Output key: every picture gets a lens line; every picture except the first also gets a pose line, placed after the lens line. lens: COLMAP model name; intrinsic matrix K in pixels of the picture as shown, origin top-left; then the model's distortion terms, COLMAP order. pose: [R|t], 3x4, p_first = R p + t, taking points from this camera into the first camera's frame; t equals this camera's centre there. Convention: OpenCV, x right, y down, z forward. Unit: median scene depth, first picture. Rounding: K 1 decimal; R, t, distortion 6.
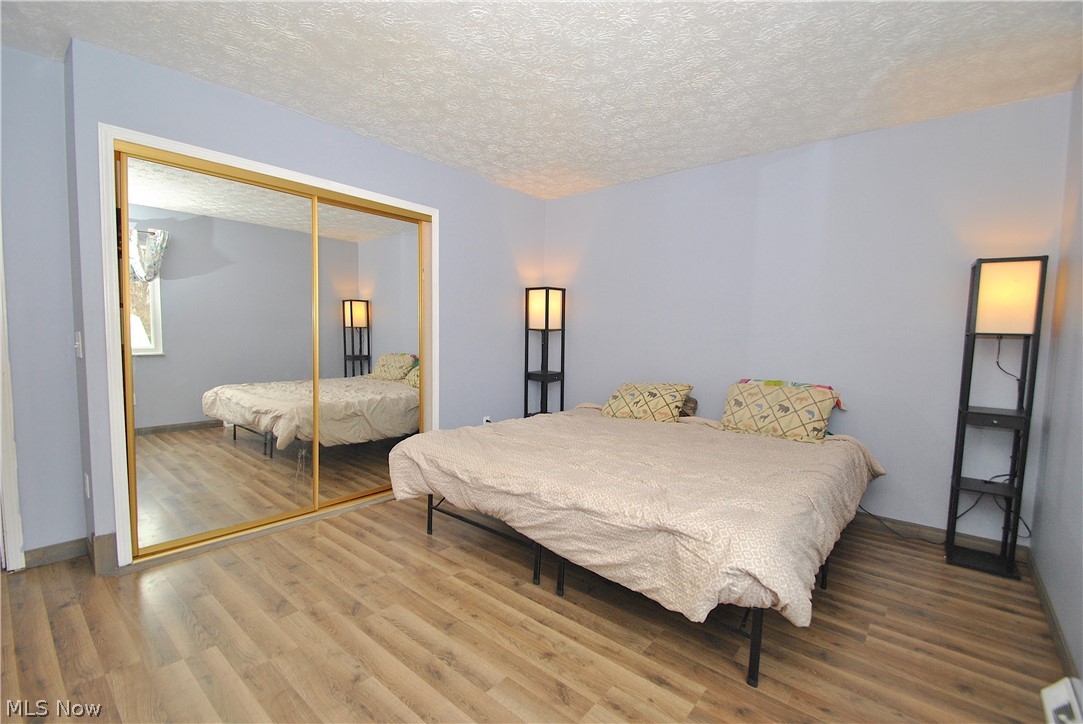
lens RADIAL K [[469.9, 0, 541.5], [0, 469.9, 365.4], [0, 0, 1]] dist [-0.003121, -0.005466]
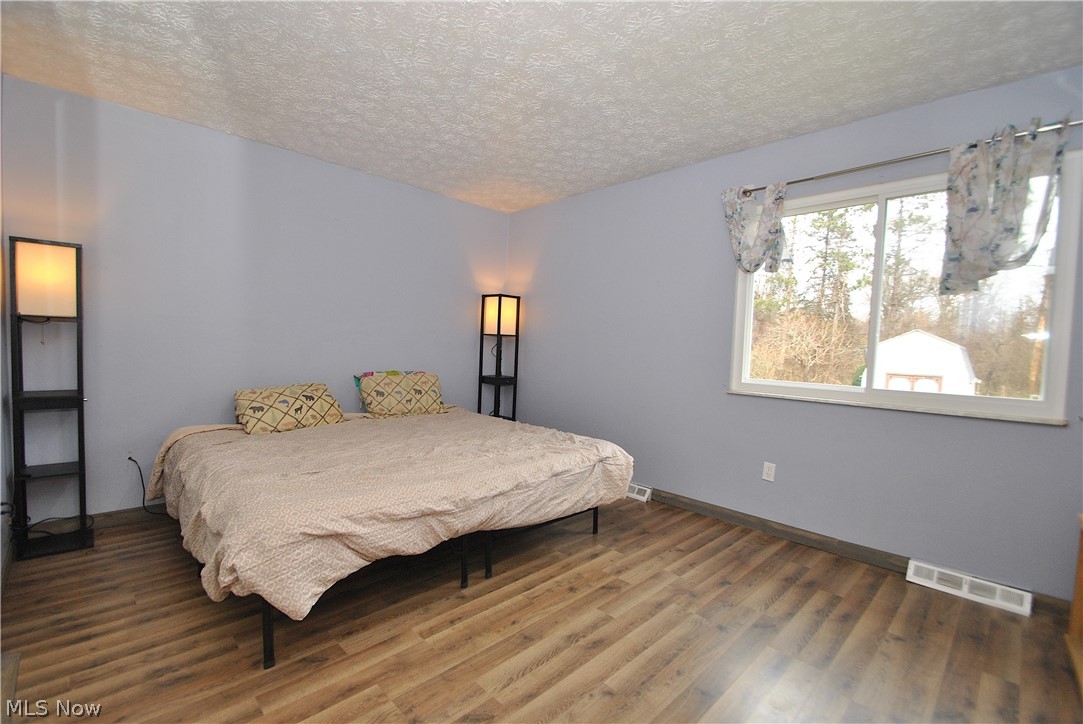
lens RADIAL K [[469.9, 0, 532.6], [0, 469.9, 358.3], [0, 0, 1]] dist [-0.003121, -0.005466]
pose [[0.102091, -0.048080, 0.993612, -1.066137], [0.033578, 0.998429, 0.044863, -0.069064], [-0.994208, 0.028783, 0.103545, 0.811803]]
